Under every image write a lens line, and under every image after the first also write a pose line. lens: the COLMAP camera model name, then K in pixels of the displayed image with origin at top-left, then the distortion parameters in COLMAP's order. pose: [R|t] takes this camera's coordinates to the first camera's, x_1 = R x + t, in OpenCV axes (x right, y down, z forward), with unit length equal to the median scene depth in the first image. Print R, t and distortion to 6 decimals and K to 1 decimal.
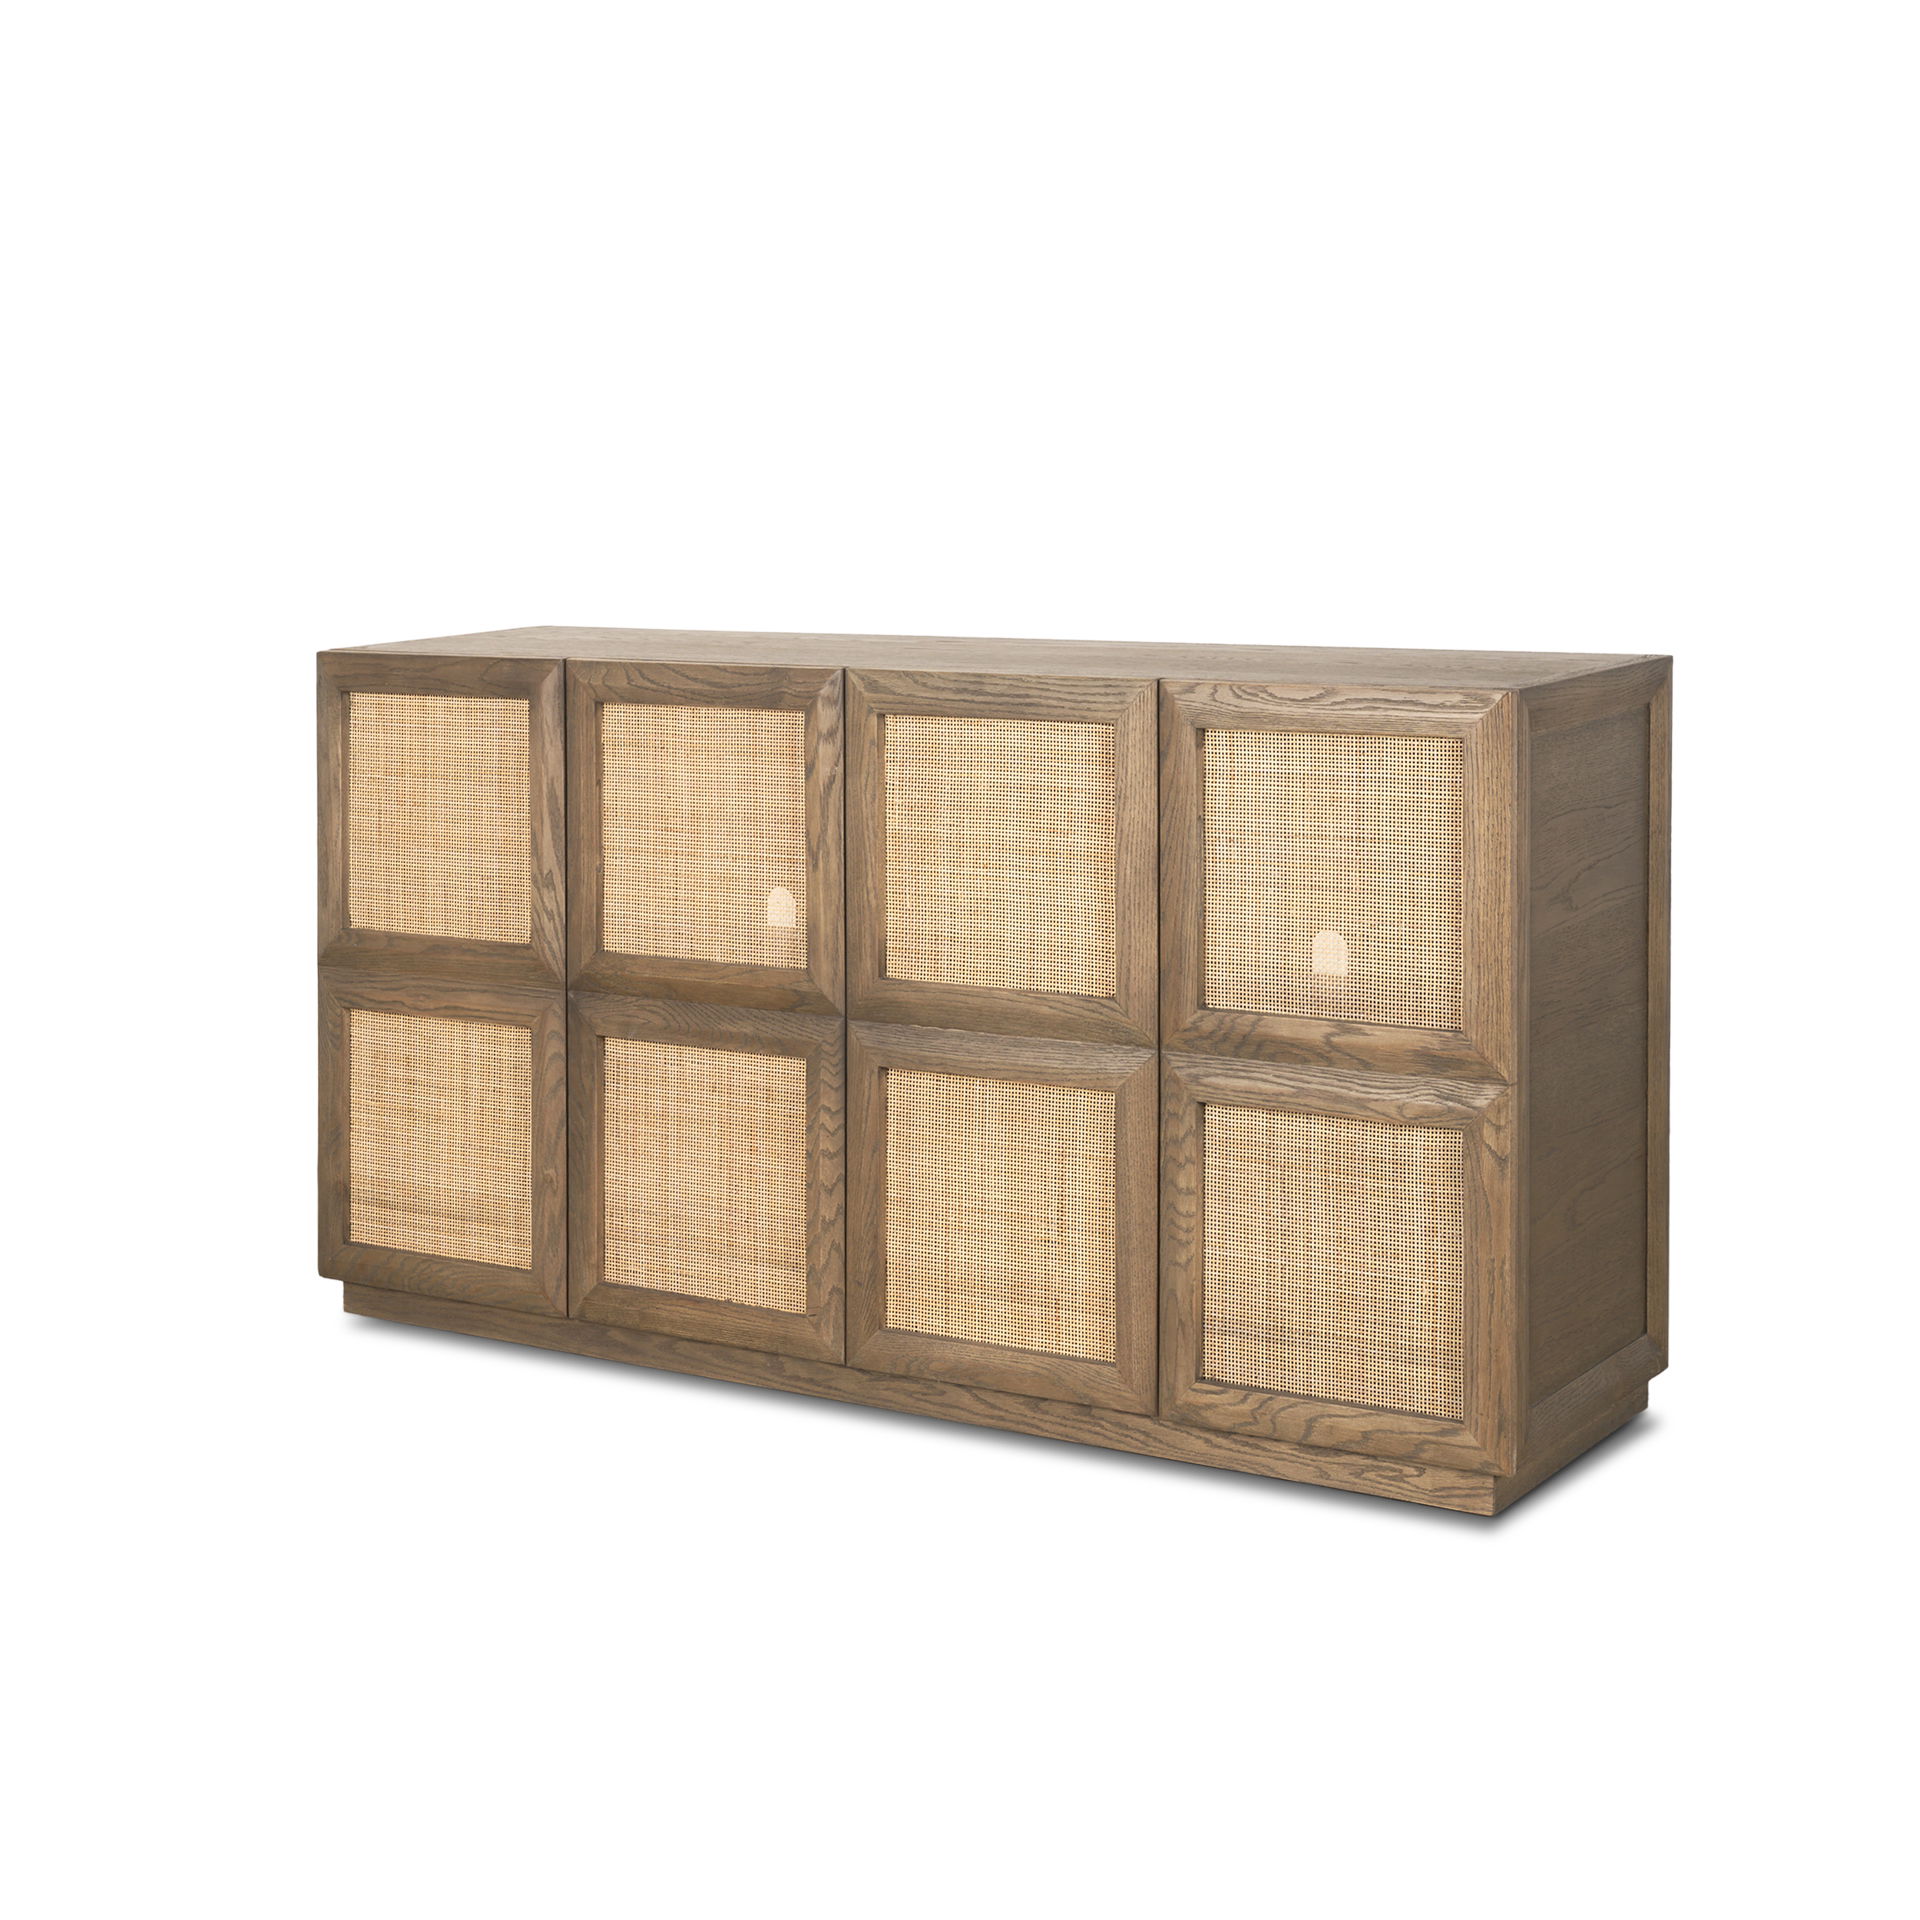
lens RADIAL K [[3484.9, 0, 921.4], [0, 3484.9, 946.2], [0, 0, 1]] dist [-0.039916, 0.000000]
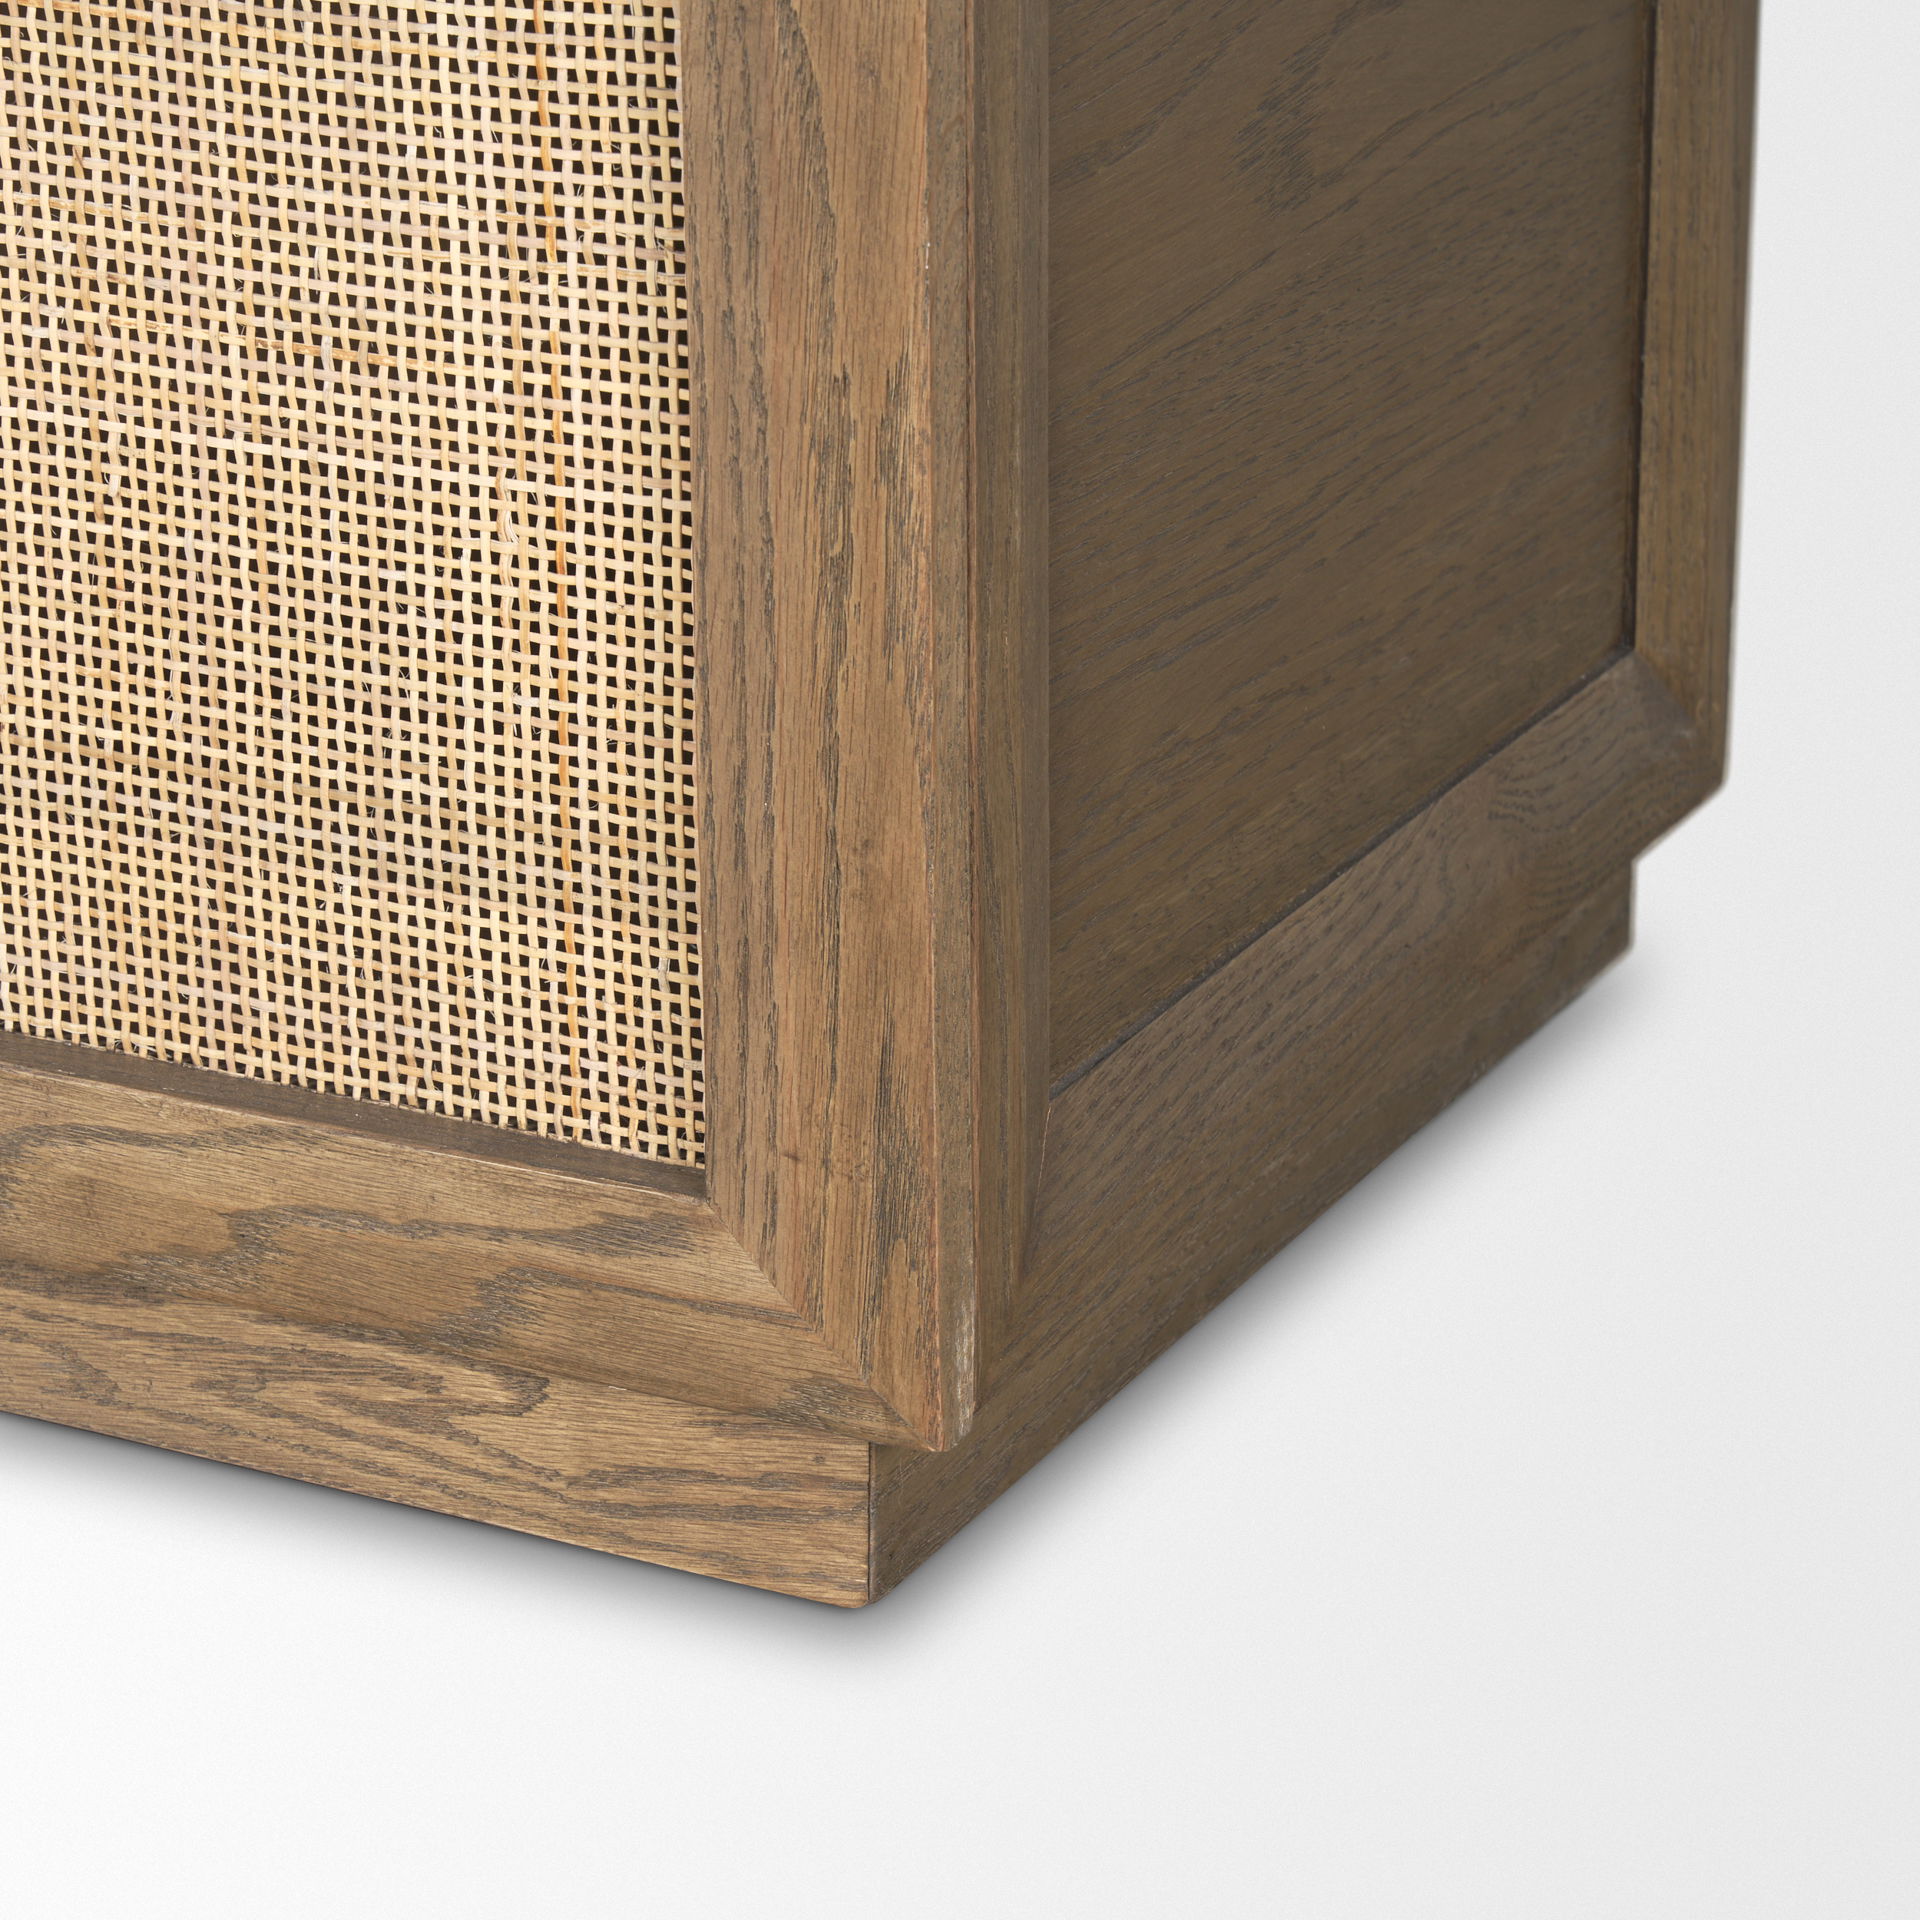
lens RADIAL K [[5402.5, 0, 958.1], [0, 5402.5, 957.9], [0, 0, 1]] dist [-0.123891, 0.000000]
pose [[0.996659, -0.015470, 0.080197, 0.143486], [-0.004588, 0.969746, 0.244074, 0.047999], [-0.081547, -0.243626, 0.966435, 0.694156]]
